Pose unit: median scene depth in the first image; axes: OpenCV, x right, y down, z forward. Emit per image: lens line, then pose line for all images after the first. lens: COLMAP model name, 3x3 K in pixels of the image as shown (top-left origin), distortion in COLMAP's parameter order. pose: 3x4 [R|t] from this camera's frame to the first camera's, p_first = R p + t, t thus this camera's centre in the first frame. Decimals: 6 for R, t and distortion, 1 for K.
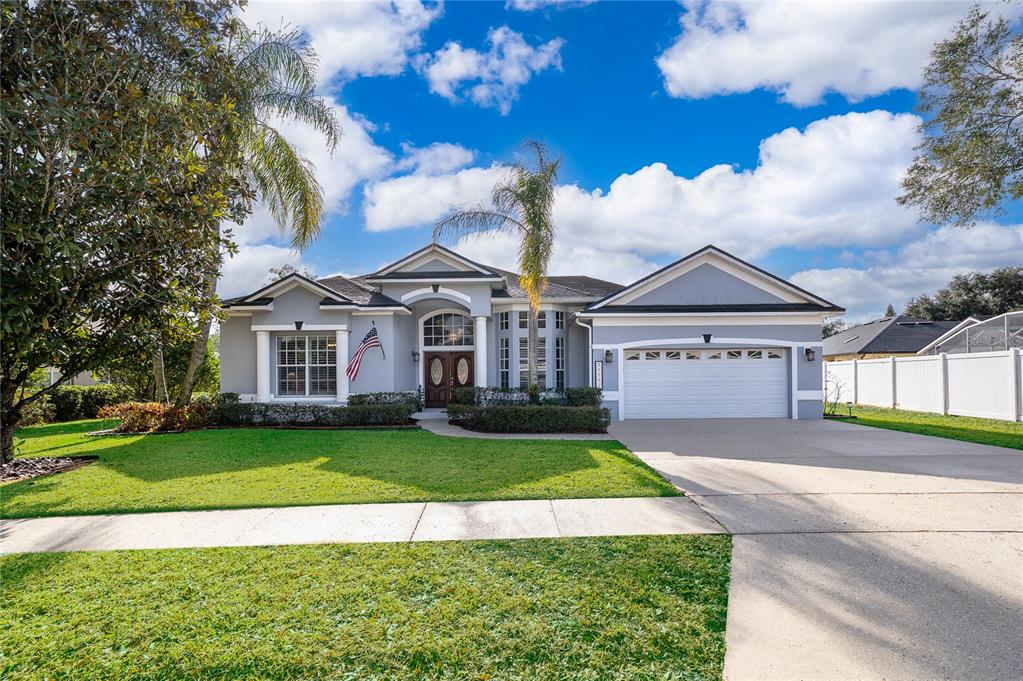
lens RADIAL K [[432.1, 0, 497.1], [0, 432.1, 372.3], [0, 0, 1]] dist [-0.000337, 0.000088]
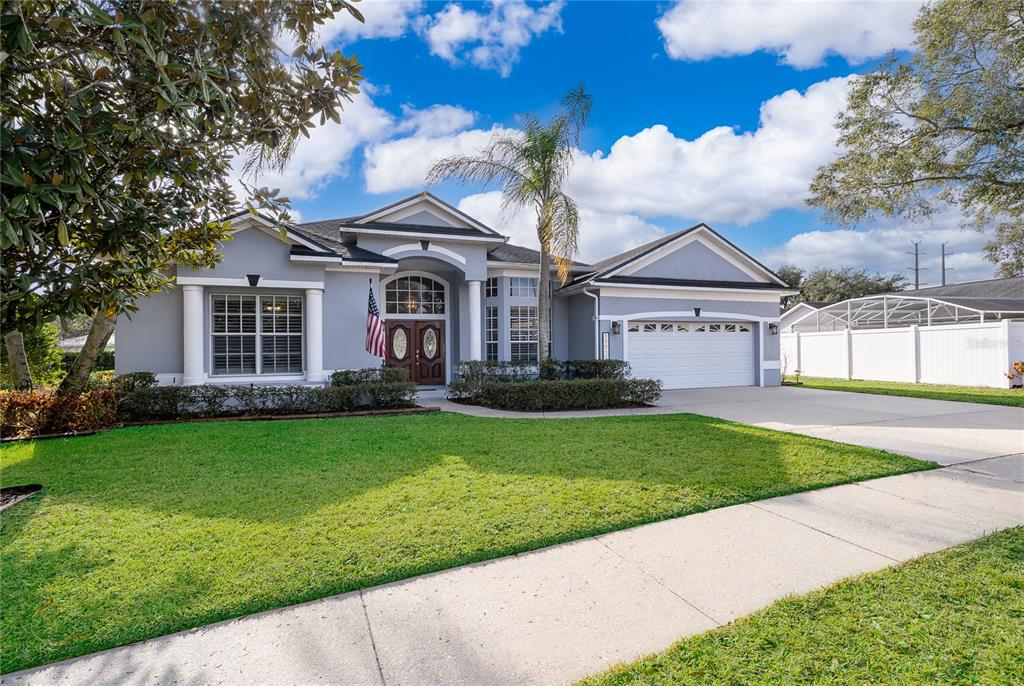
lens RADIAL K [[441.3, 0, 513.9], [0, 441.3, 346.6], [0, 0, 1]] dist [0.001708, 0.000076]
pose [[0.944596, 0.000814, 0.328234, -0.279566], [-0.000769, 1.000000, -0.000268, 0.005891], [-0.328234, 0.000000, 0.944596, 0.131149]]
